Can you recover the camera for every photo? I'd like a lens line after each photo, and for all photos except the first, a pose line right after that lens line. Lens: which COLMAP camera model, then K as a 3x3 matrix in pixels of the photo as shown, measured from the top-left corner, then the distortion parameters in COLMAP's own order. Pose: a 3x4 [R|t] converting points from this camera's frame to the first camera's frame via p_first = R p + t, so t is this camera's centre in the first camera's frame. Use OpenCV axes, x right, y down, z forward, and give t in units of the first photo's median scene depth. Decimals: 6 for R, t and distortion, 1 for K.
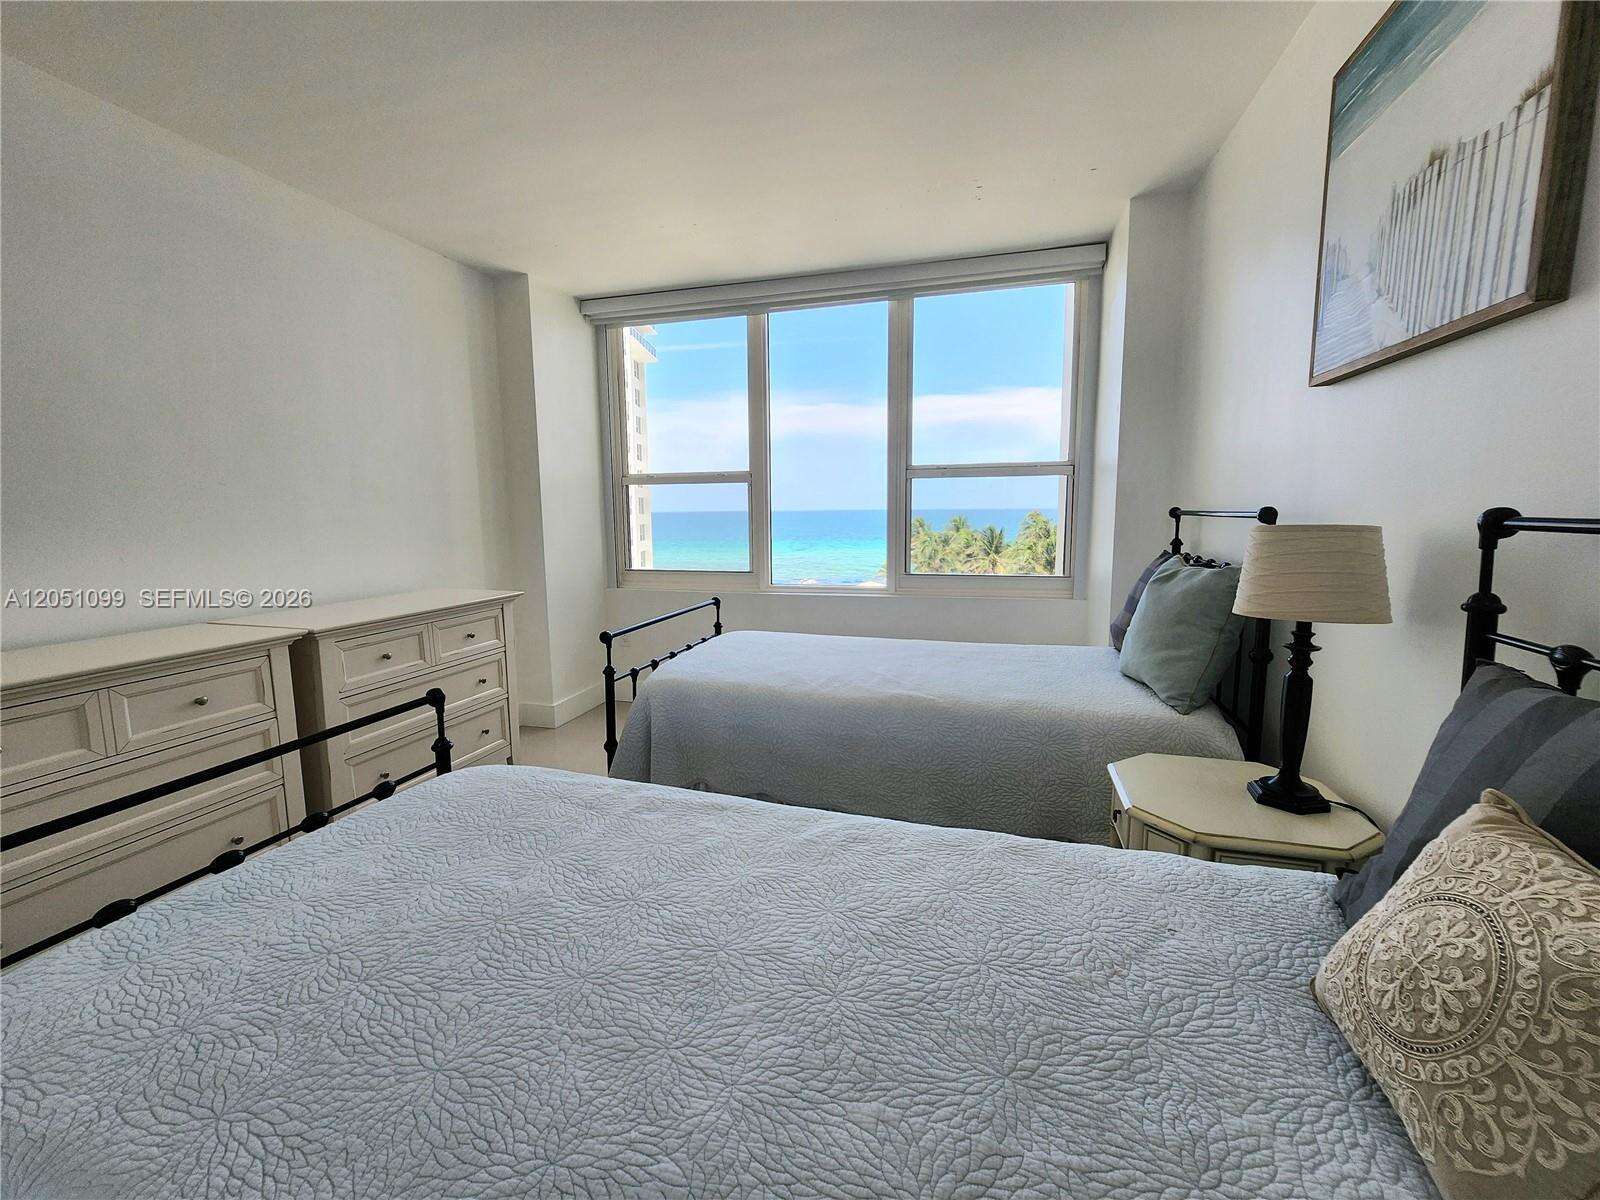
lens RADIAL K [[663.6, 0, 797.2], [0, 663.6, 598.7], [0, 0, 1]] dist [-0.005518, 0.001236]
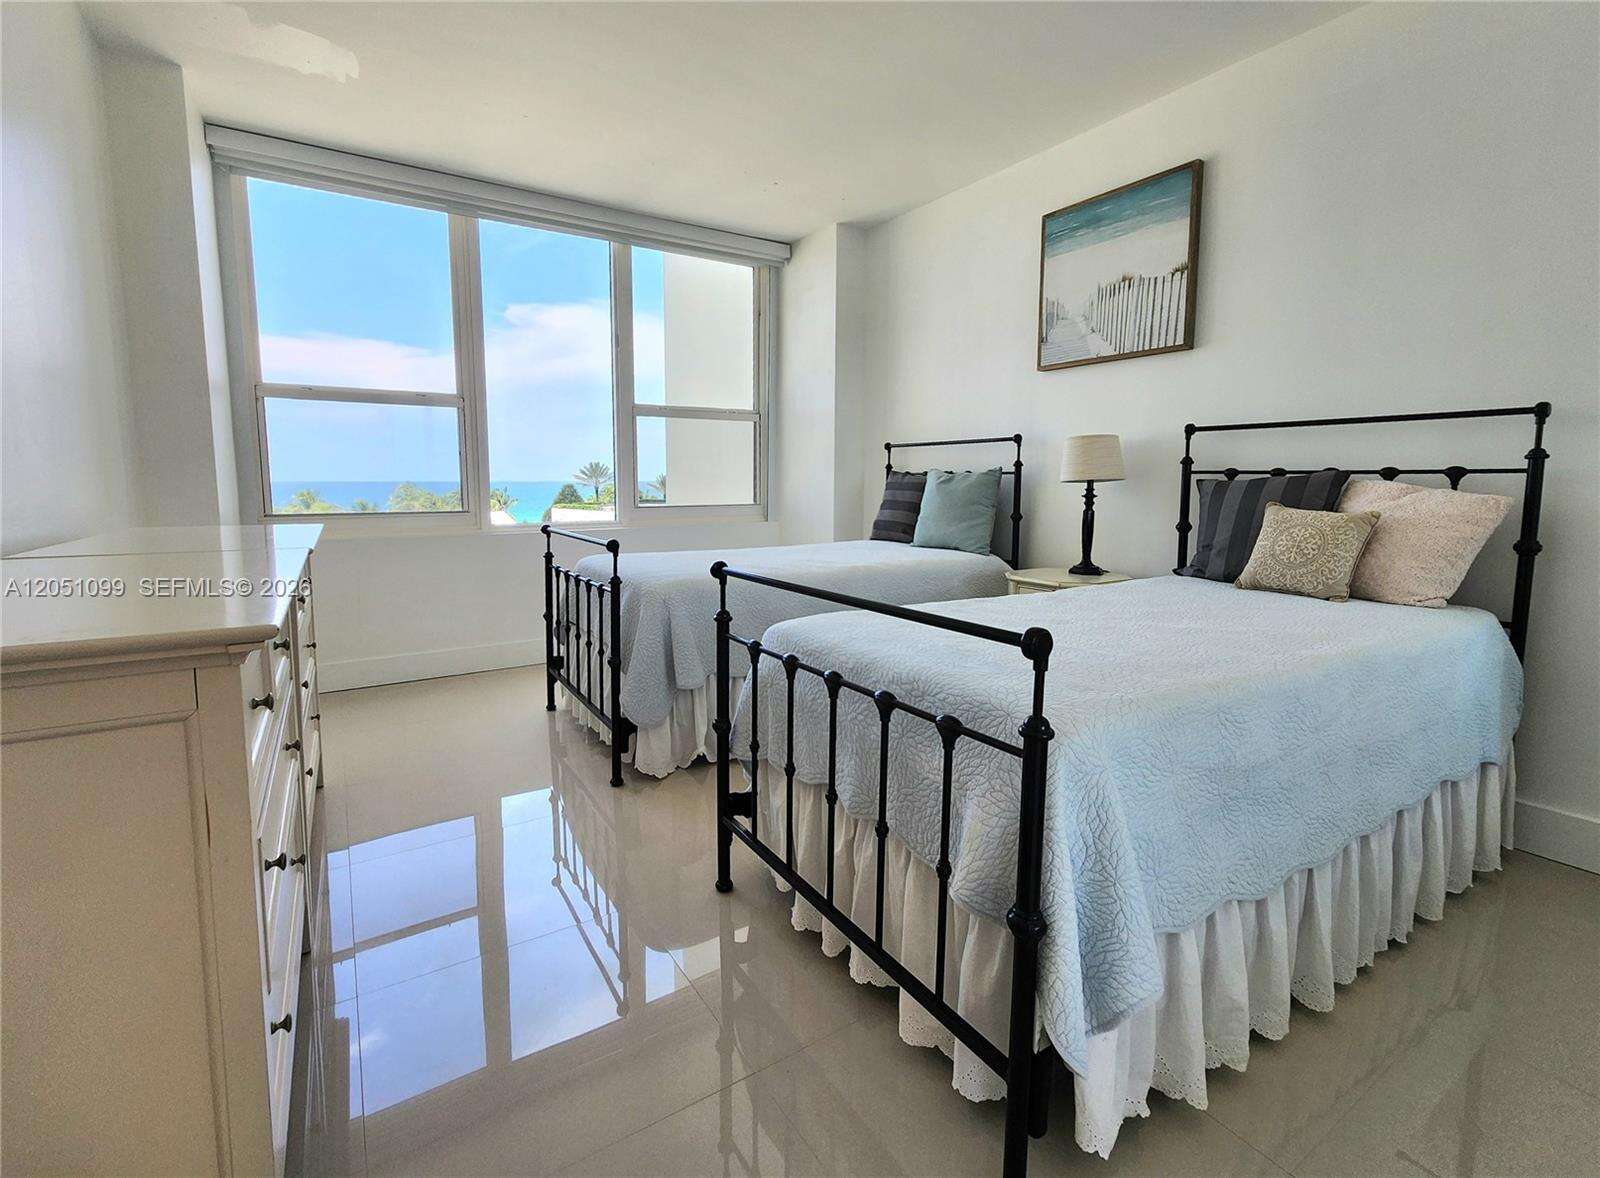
lens RADIAL K [[719.6, 0, 790.4], [0, 719.6, 556.2], [0, 0, 1]] dist [0.002295, 0.000689]
pose [[0.655912, -0.072186, 0.751378, -0.535770], [0.095668, 0.995340, 0.012110, 0.049684], [-0.748751, 0.063940, 0.659761, 0.079160]]
